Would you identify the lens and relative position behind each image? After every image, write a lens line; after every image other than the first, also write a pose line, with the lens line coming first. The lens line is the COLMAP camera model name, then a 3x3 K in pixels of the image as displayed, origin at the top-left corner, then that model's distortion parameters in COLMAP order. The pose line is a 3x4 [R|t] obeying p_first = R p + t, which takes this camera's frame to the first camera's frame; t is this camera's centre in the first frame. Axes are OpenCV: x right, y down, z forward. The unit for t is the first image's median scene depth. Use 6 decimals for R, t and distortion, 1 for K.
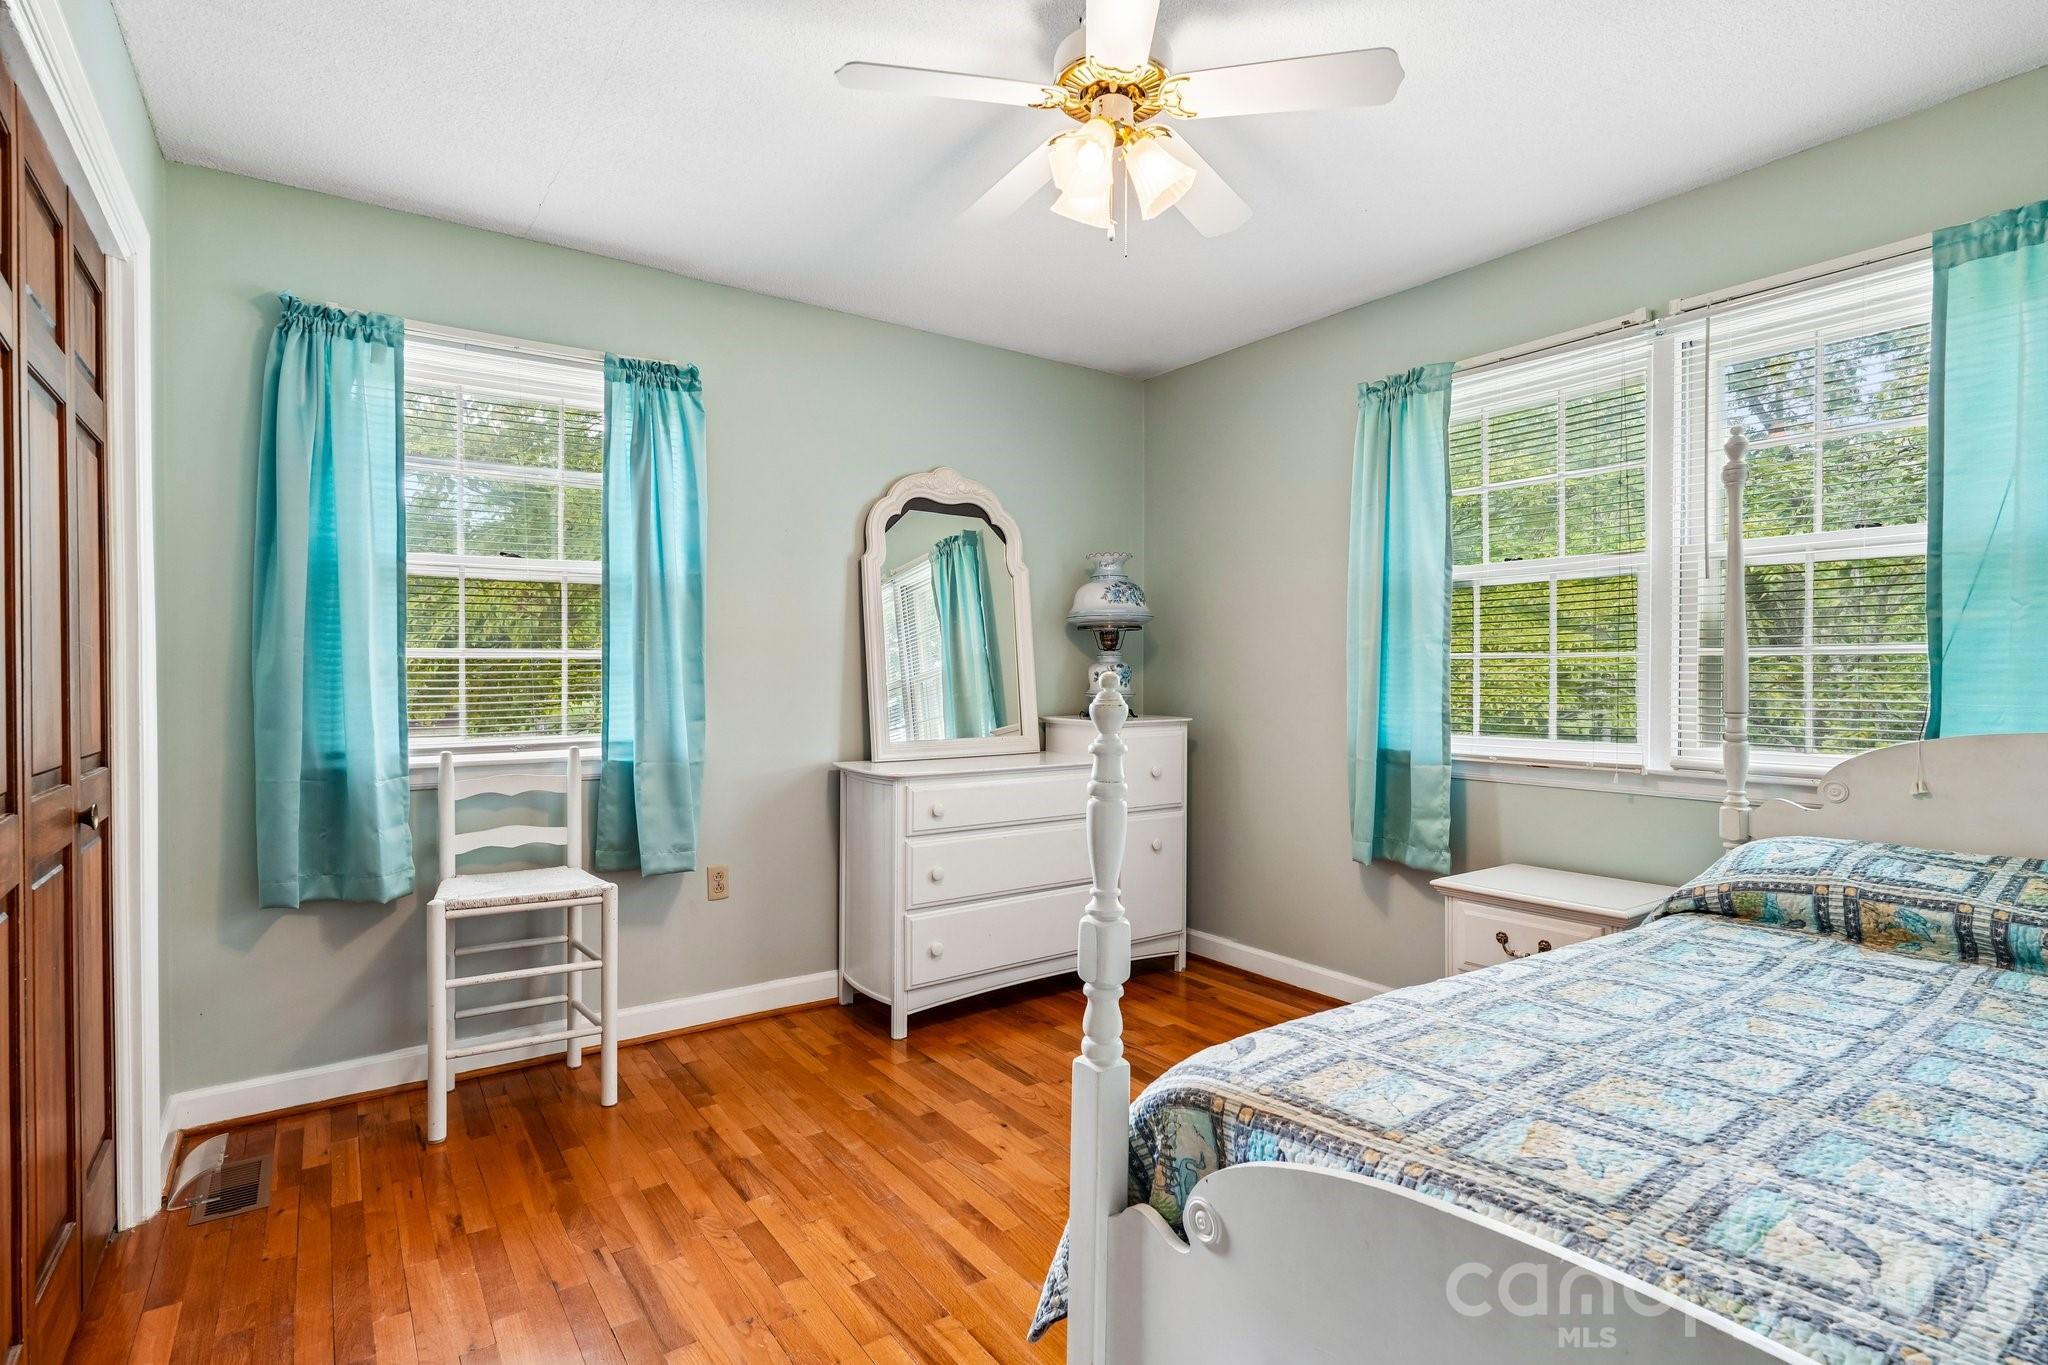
lens RADIAL K [[1005.2, 0, 1023.0], [0, 1005.2, 684.4], [0, 0, 1]] dist [0.003285, 0.000647]
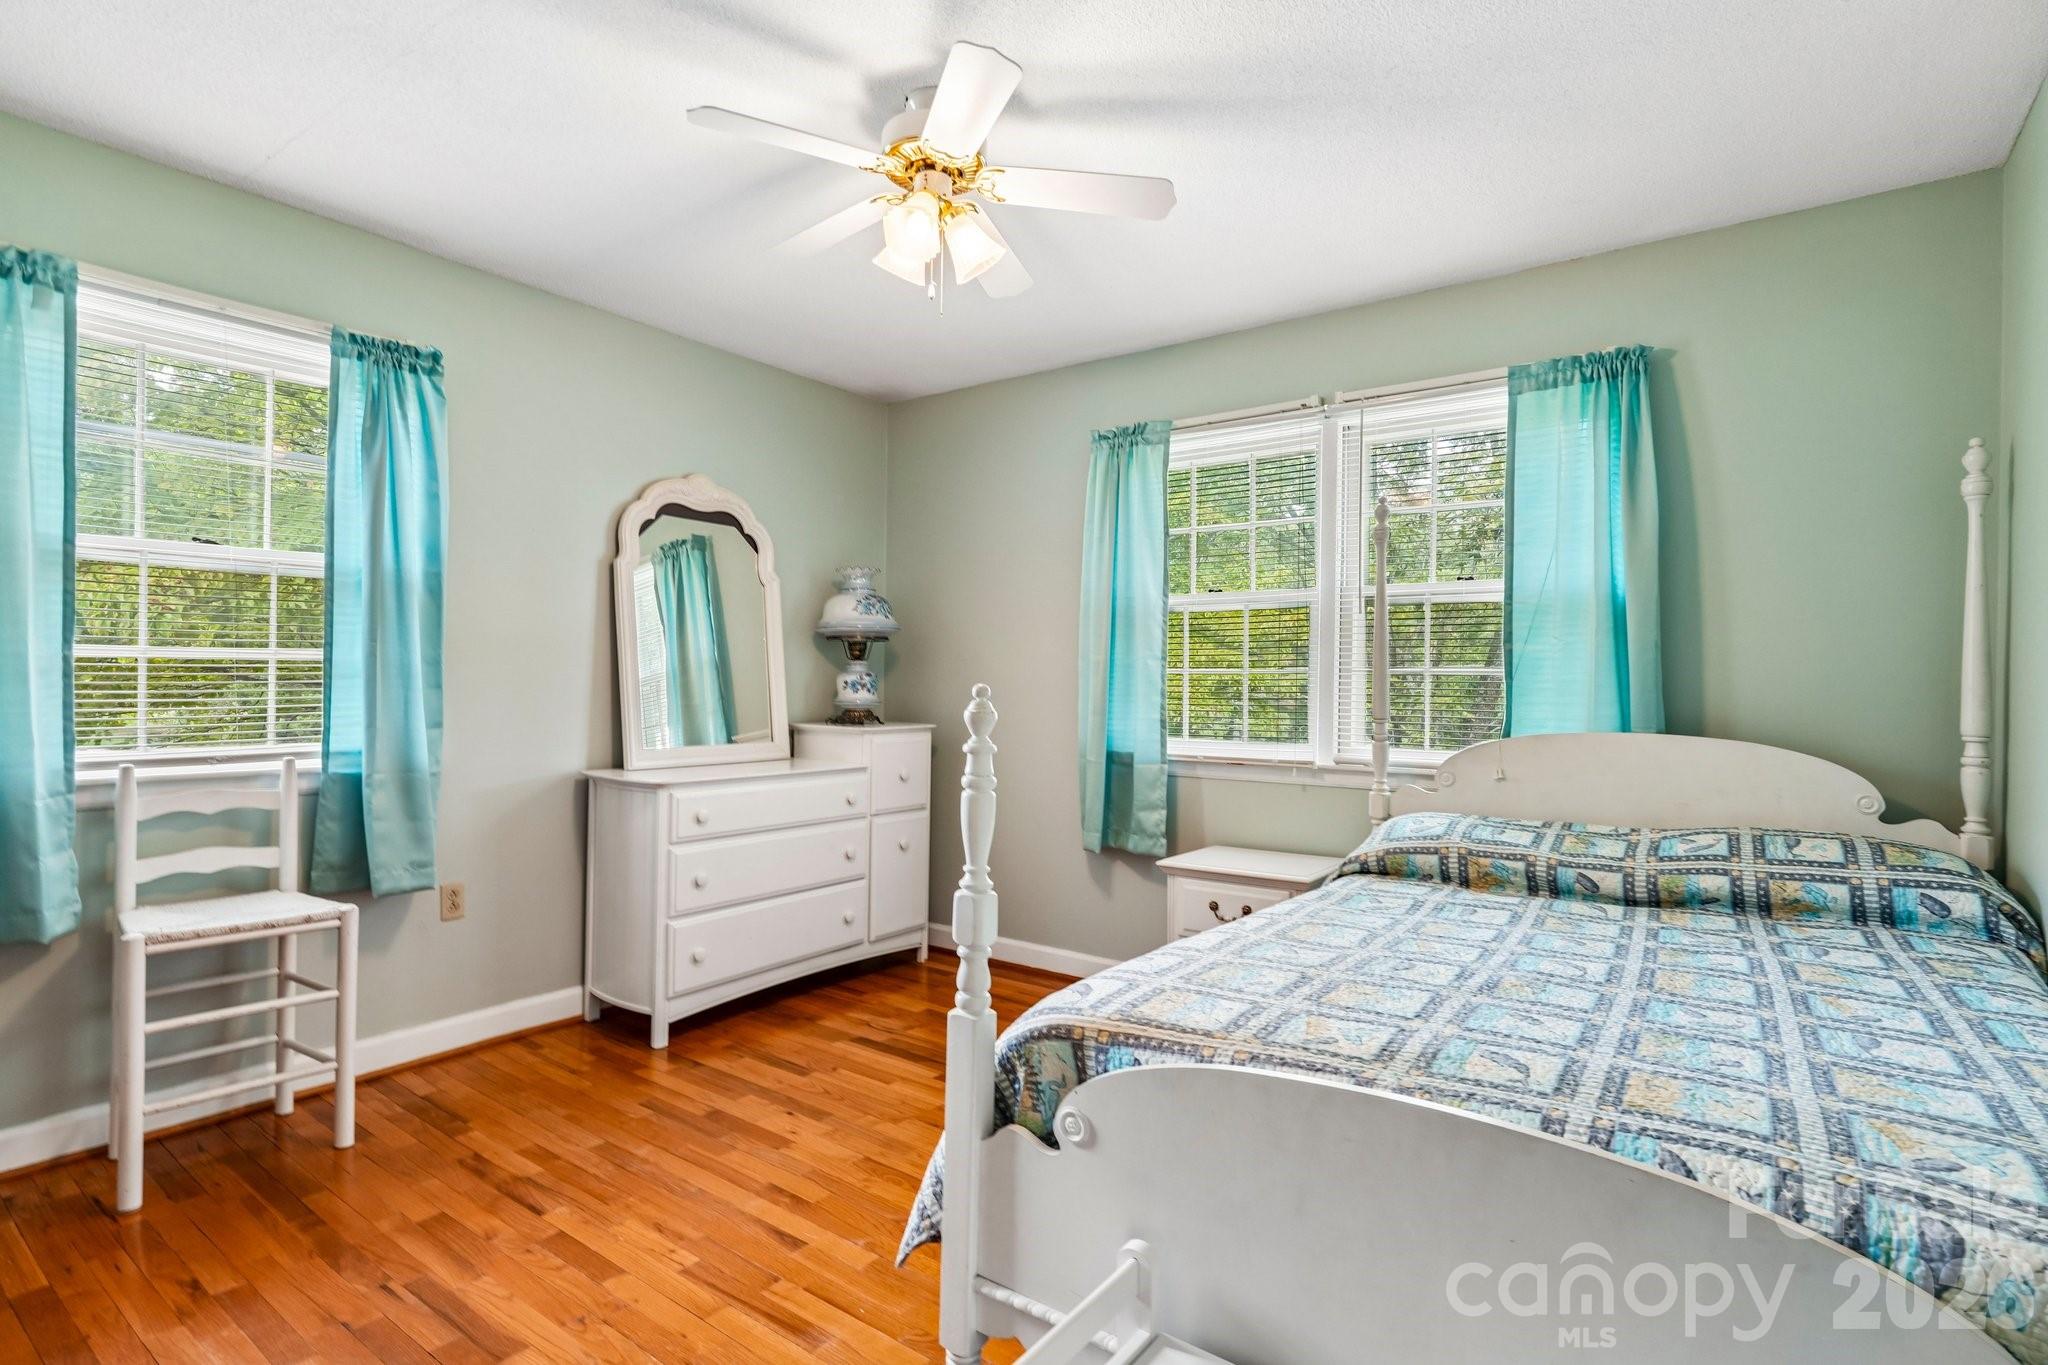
lens RADIAL K [[1005.2, 0, 1025.9], [0, 1005.2, 686.8], [0, 0, 1]] dist [0.003285, 0.000647]
pose [[0.949603, 0.009524, 0.313310, -0.113609], [-0.007850, 0.999947, -0.006603, -0.000697], [-0.313356, 0.003810, 0.949628, -0.070598]]
